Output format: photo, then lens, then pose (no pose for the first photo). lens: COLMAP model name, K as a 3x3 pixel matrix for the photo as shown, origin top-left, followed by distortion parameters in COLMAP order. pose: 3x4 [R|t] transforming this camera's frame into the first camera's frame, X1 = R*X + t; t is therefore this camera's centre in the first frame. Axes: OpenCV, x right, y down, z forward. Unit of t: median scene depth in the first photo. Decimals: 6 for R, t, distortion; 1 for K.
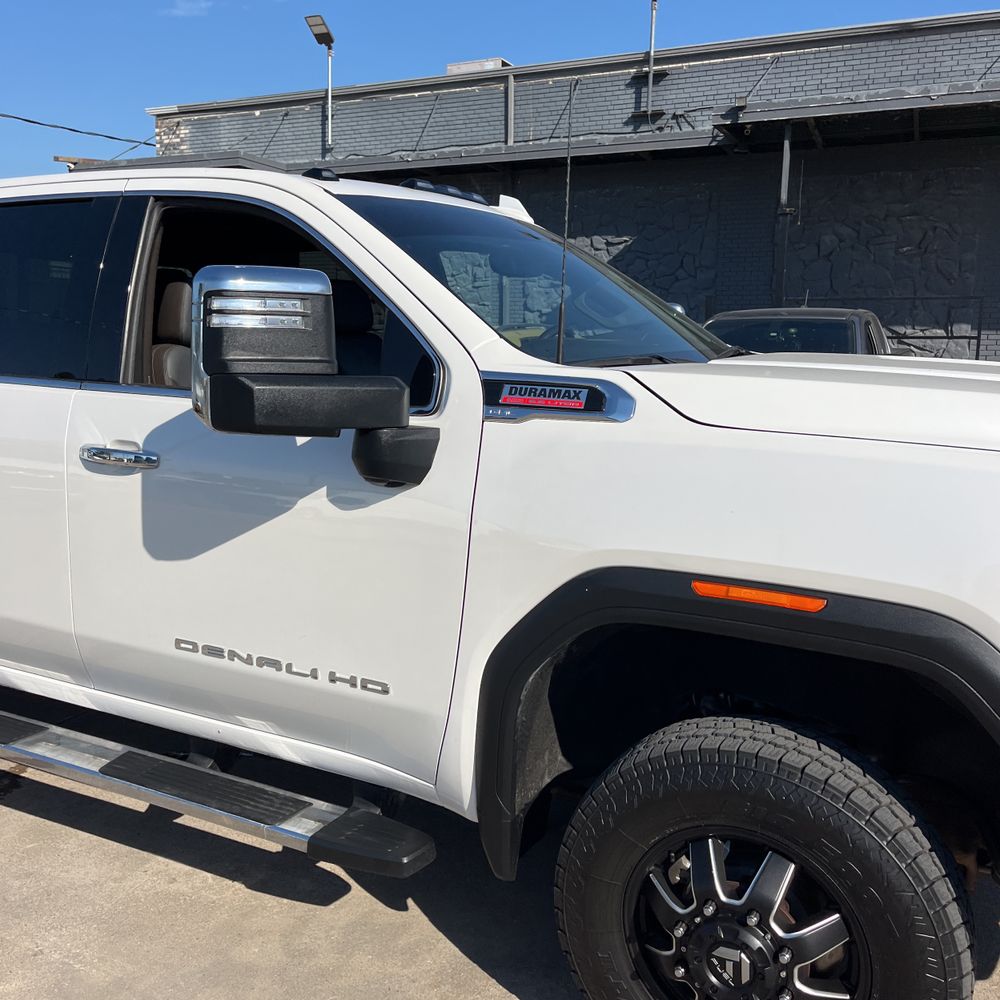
lens RADIAL K [[1010.0, 0, 500.0], [0, 1010.0, 500.0], [0, 0, 1]] dist [0.045750, -0.040041]
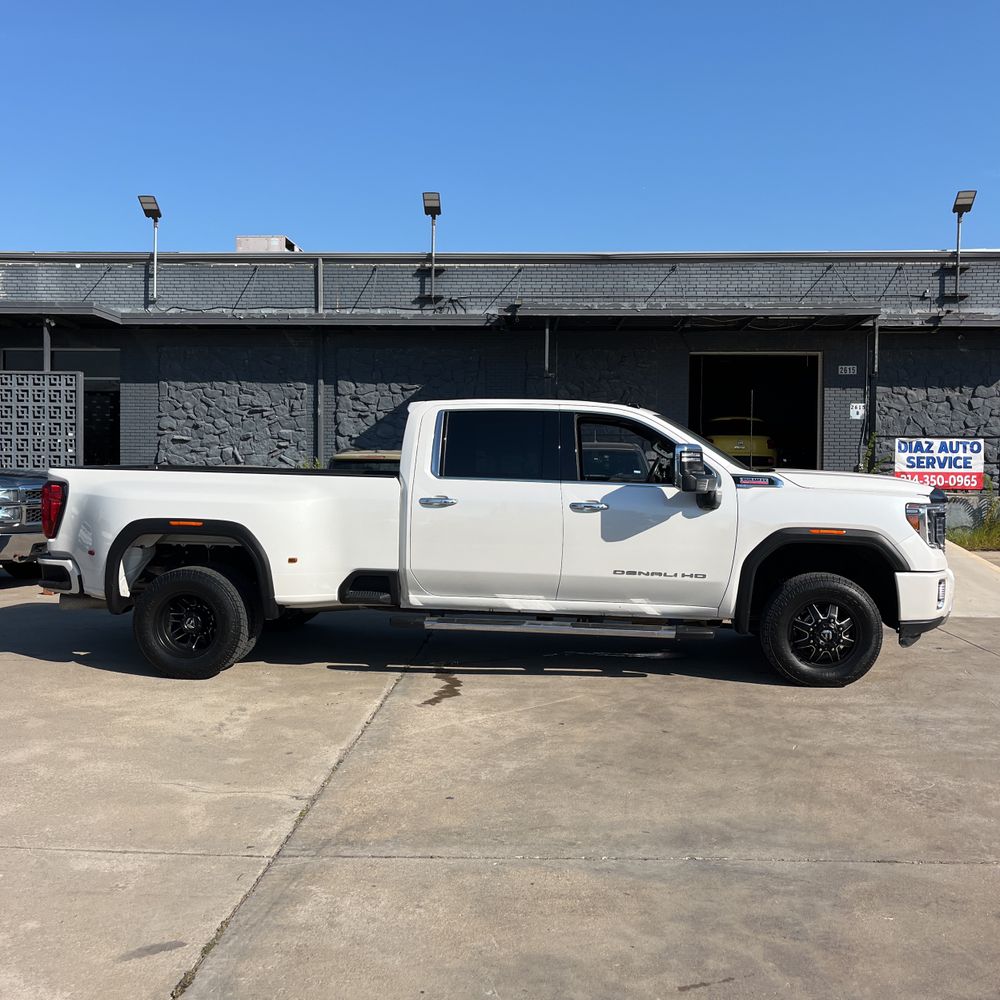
lens RADIAL K [[998.4, 0, 521.1], [0, 998.4, 495.3], [0, 0, 1]] dist [0.096144, -0.179537]
pose [[0.921321, -0.013332, 0.388575, -0.282282], [0.060280, 0.992225, -0.108883, 0.037555], [-0.384102, 0.123739, 0.914961, -0.251135]]
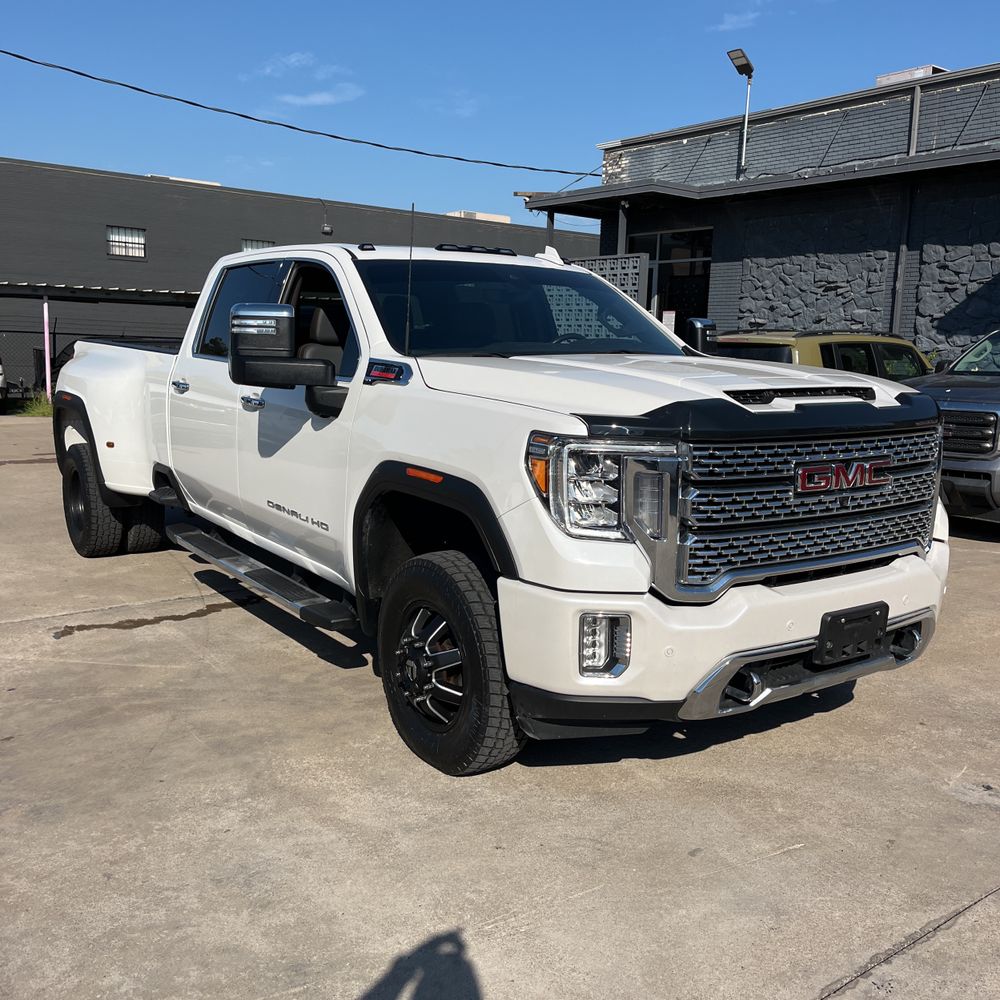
lens RADIAL K [[1018.6, 0, 529.1], [0, 1018.6, 497.8], [0, 0, 1]] dist [0.034444, -0.000600]
pose [[0.895352, 0.080542, -0.438015, 0.161979], [-0.084834, 0.996347, 0.009797, 0.012760], [0.437204, 0.028386, 0.898914, -0.082571]]
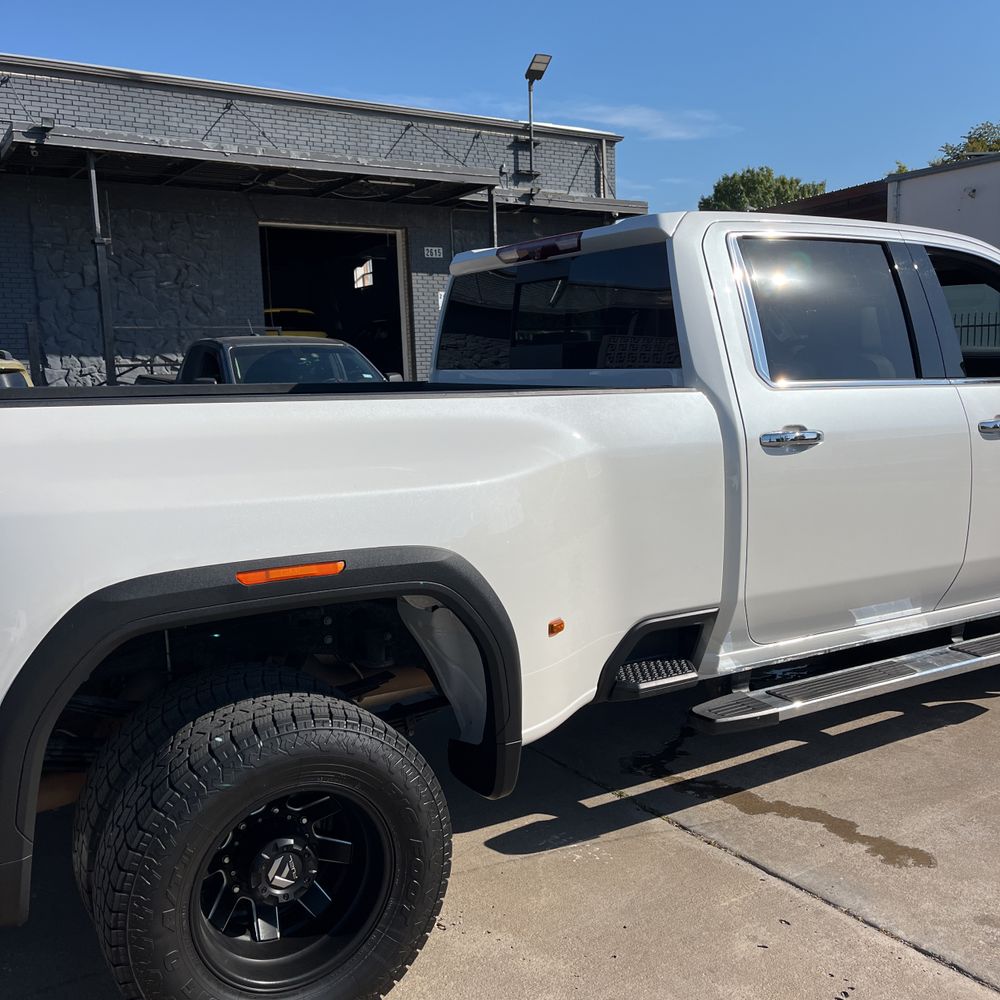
lens RADIAL K [[1010.0, 0, 500.0], [0, 1010.0, 500.0], [0, 0, 1]] dist [0.045750, -0.040041]
pose [[0.519809, -0.137751, 0.843104, -0.350129], [0.164396, 0.984597, 0.059512, -0.025128], [-0.838315, 0.107668, 0.534448, 0.145997]]
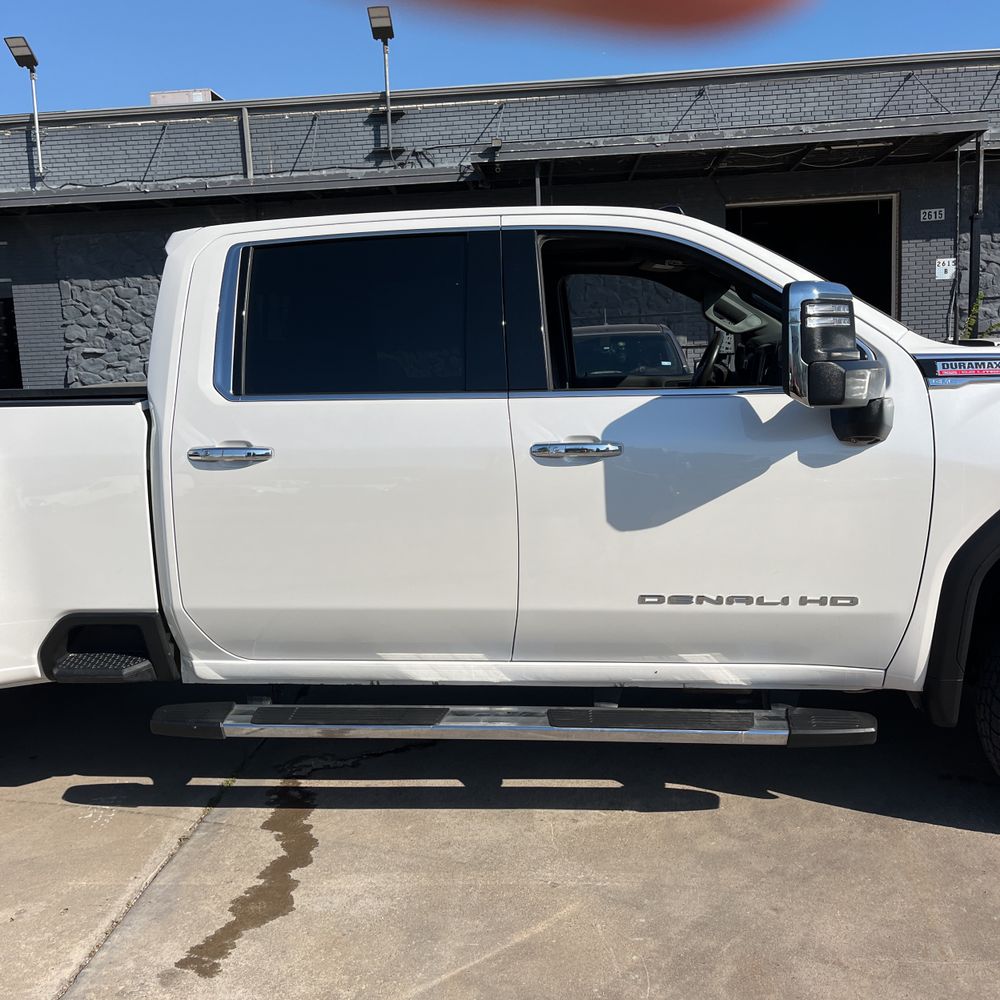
lens RADIAL K [[1007.4, 0, 507.5], [0, 1007.4, 508.6], [0, 0, 1]] dist [0.021393, 0.014245]
pose [[0.931480, -0.101212, 0.349431, -0.151894], [0.108078, 0.994142, -0.000155, 0.003031], [-0.347368, 0.037910, 0.936962, -0.011468]]
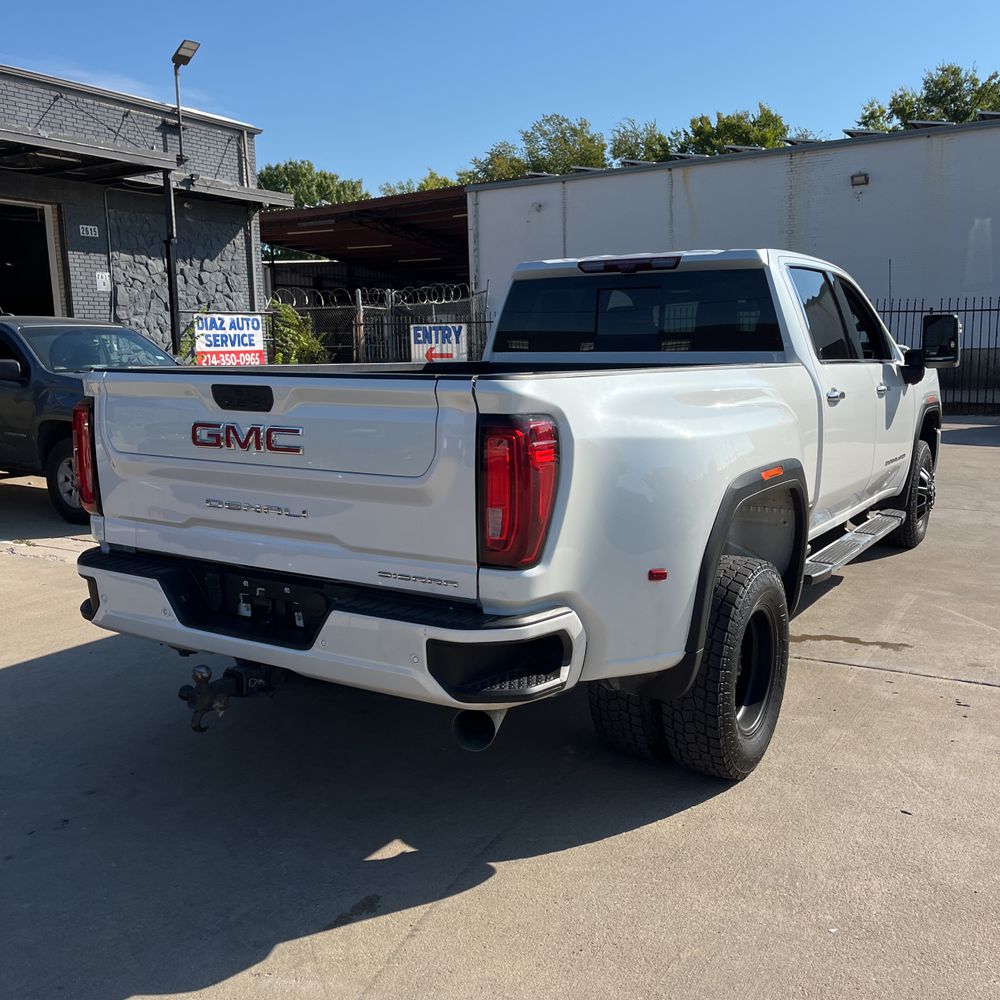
lens RADIAL K [[1006.1, 0, 487.4], [0, 1006.1, 494.5], [0, 0, 1]] dist [0.035520, -0.011429]
pose [[0.090887, -0.162935, 0.982442, -0.488038], [0.172464, 0.974194, 0.145612, -0.053035], [-0.980814, 0.156202, 0.116642, 0.290375]]
